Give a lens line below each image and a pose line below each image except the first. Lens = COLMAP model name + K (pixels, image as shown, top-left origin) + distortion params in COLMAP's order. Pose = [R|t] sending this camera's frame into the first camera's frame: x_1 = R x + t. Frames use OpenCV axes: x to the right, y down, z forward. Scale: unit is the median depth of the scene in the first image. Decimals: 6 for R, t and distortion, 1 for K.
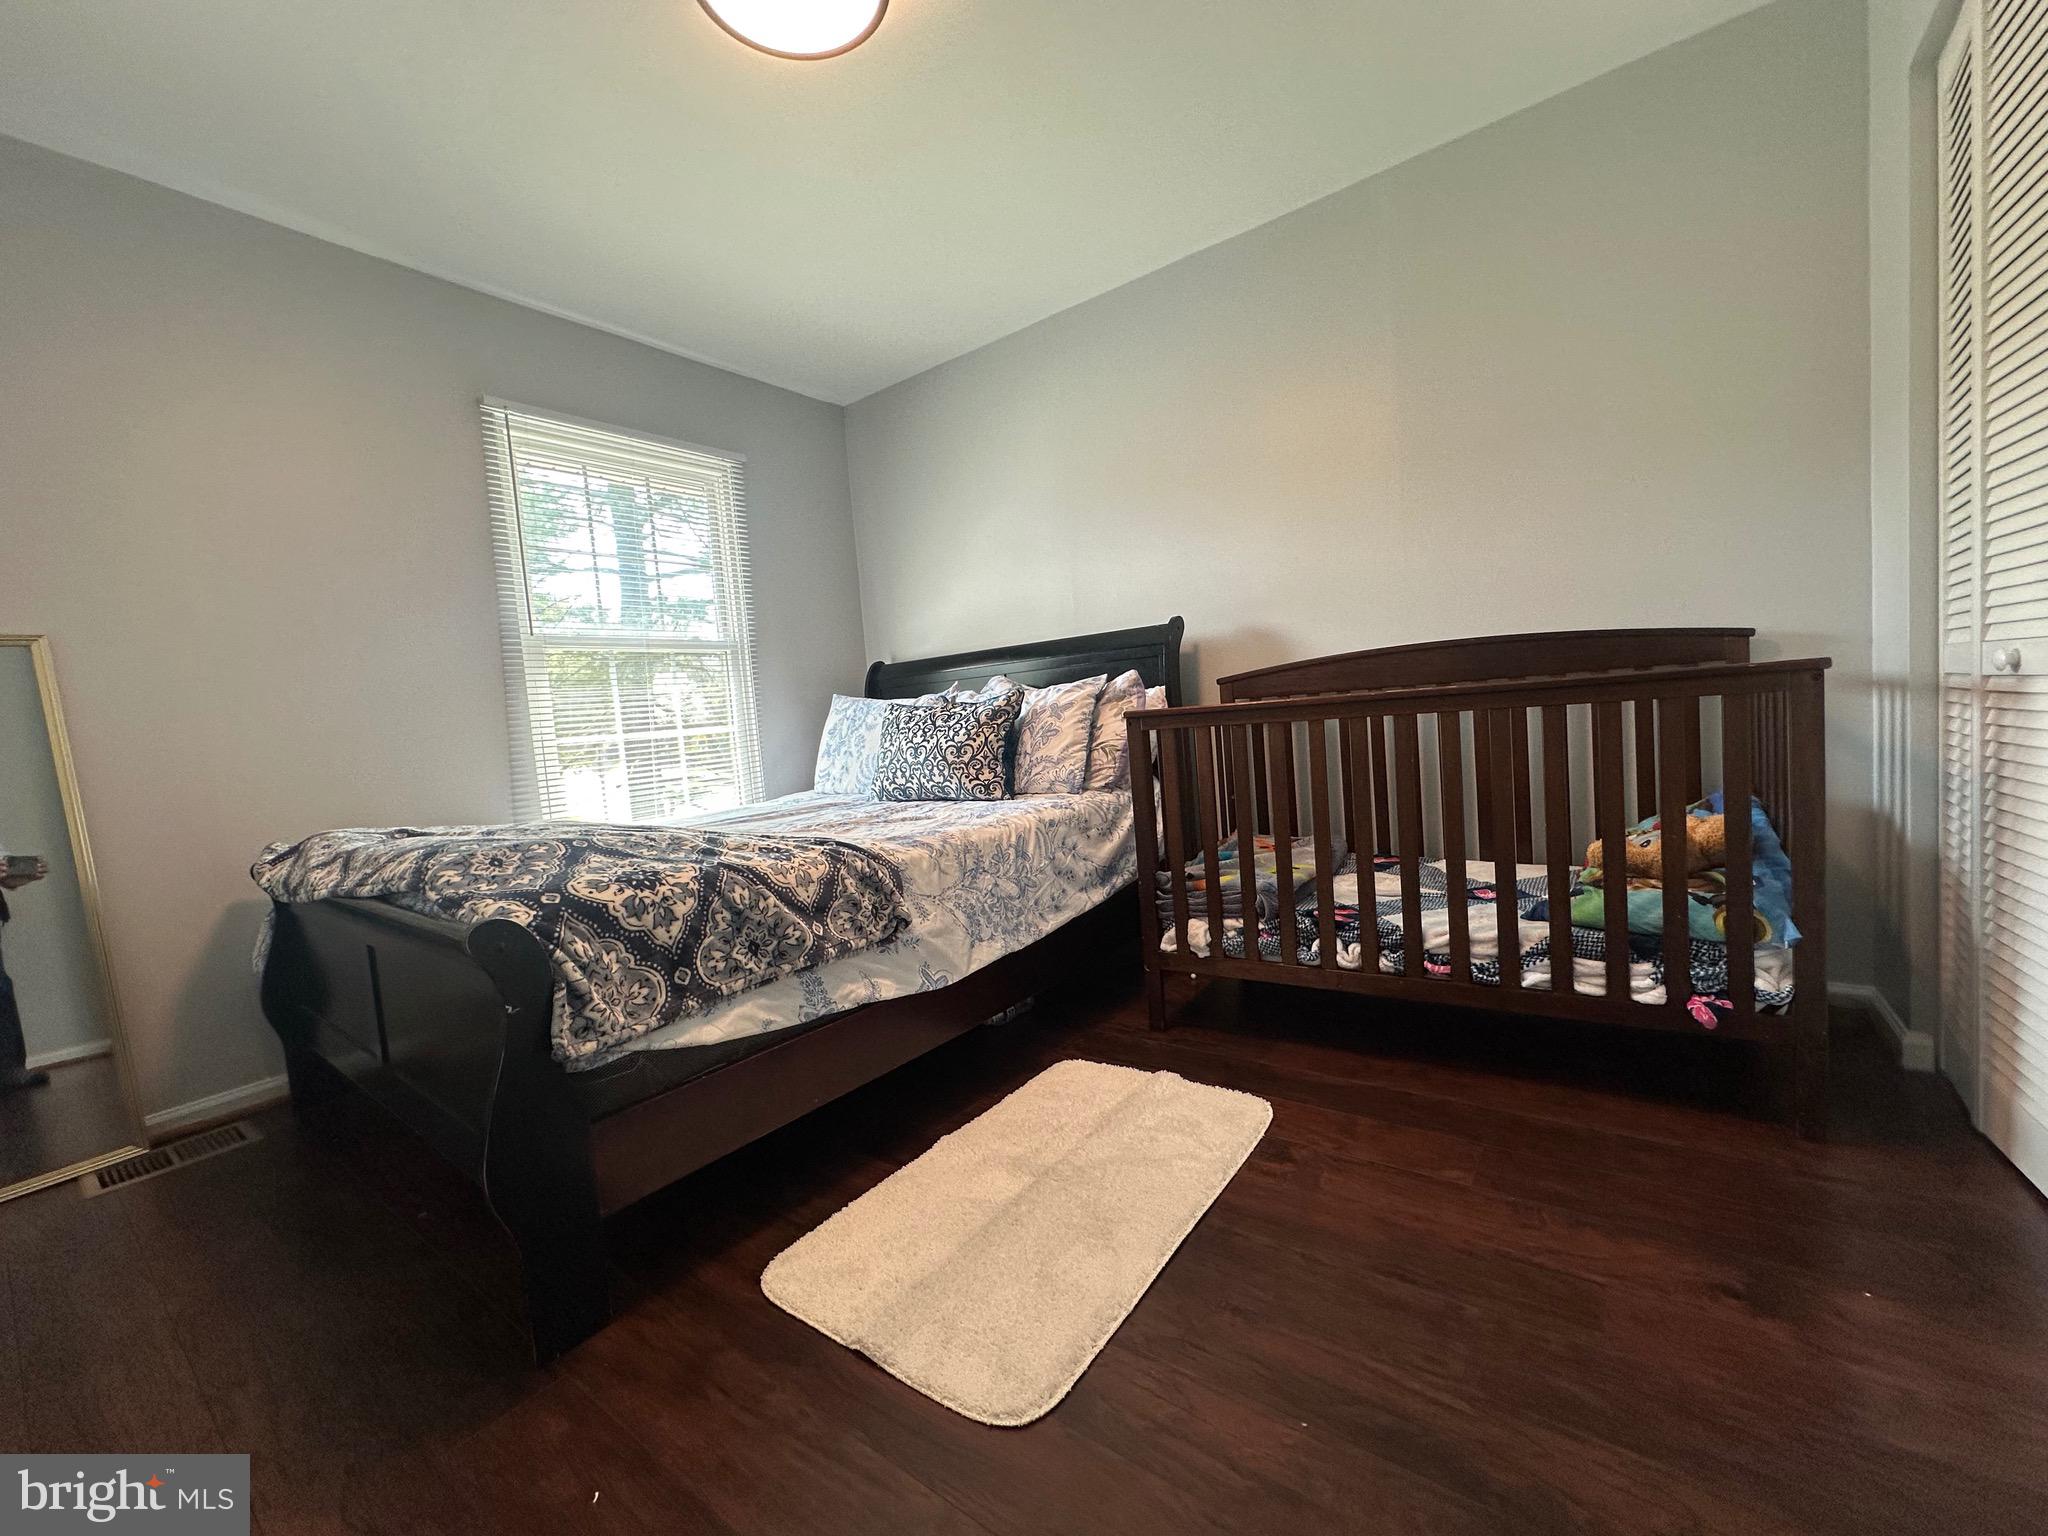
lens RADIAL K [[814.6, 0, 1028.6], [0, 814.6, 771.2], [0, 0, 1]] dist [-0.003058, 0.000835]
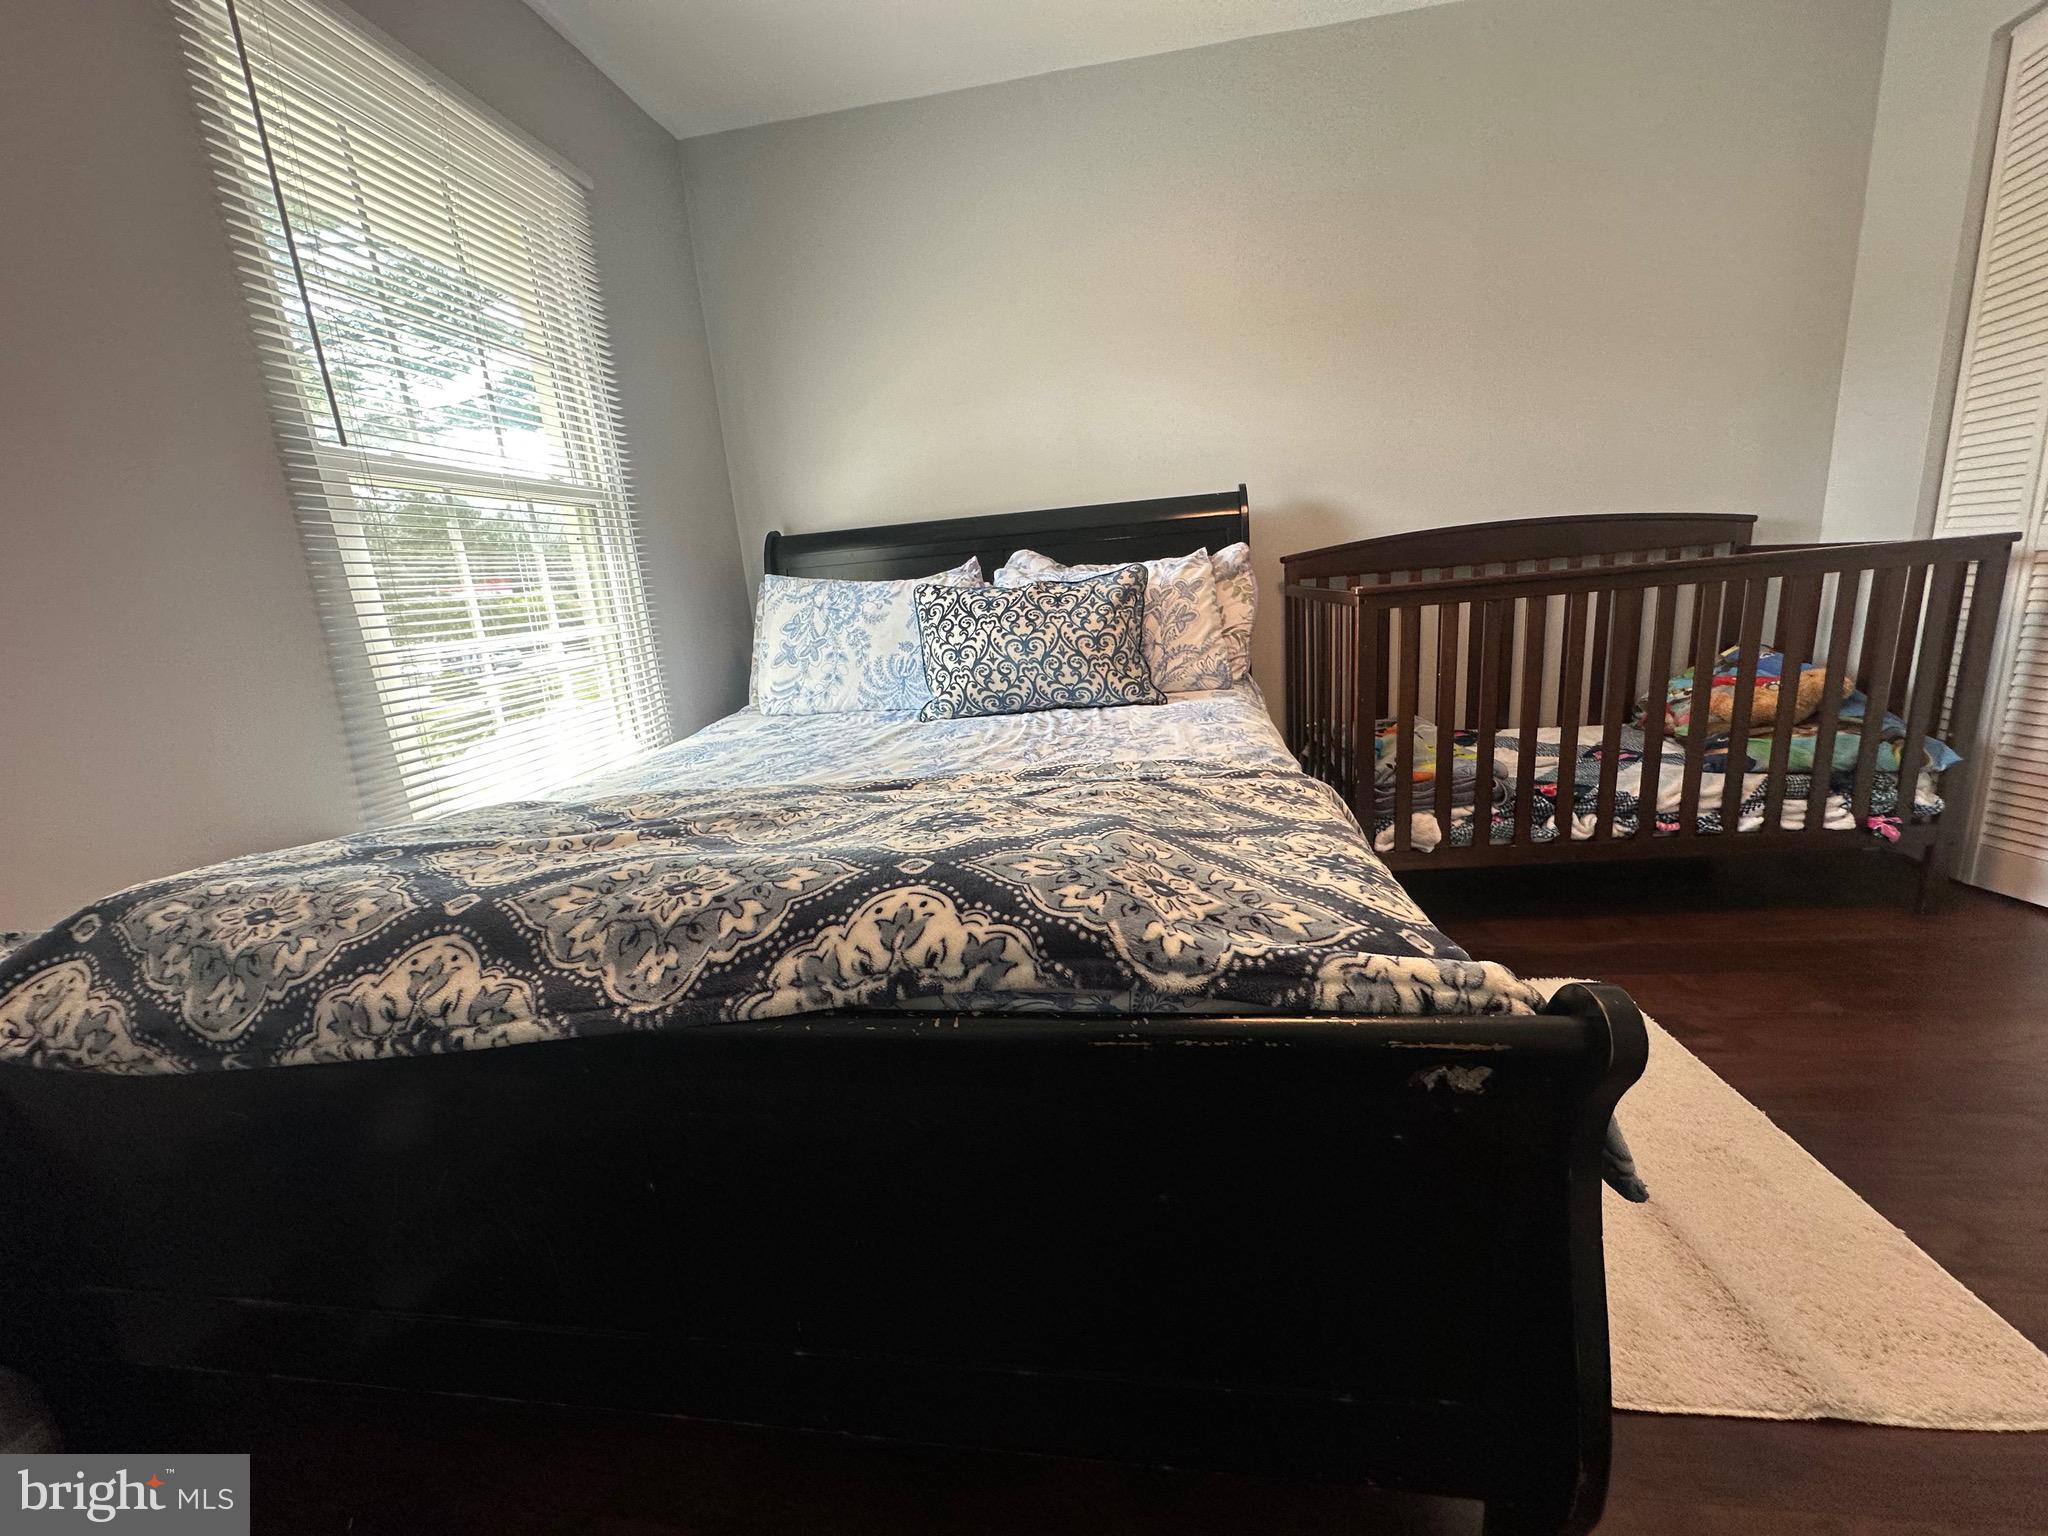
lens RADIAL K [[814.6, 0, 1024.2], [0, 814.6, 768.6], [0, 0, 1]] dist [-0.003058, 0.000835]
pose [[0.873424, -0.103544, 0.475824, -0.695418], [0.048743, 0.990815, 0.126137, -0.009467], [-0.484514, -0.086978, 0.870449, 0.455135]]
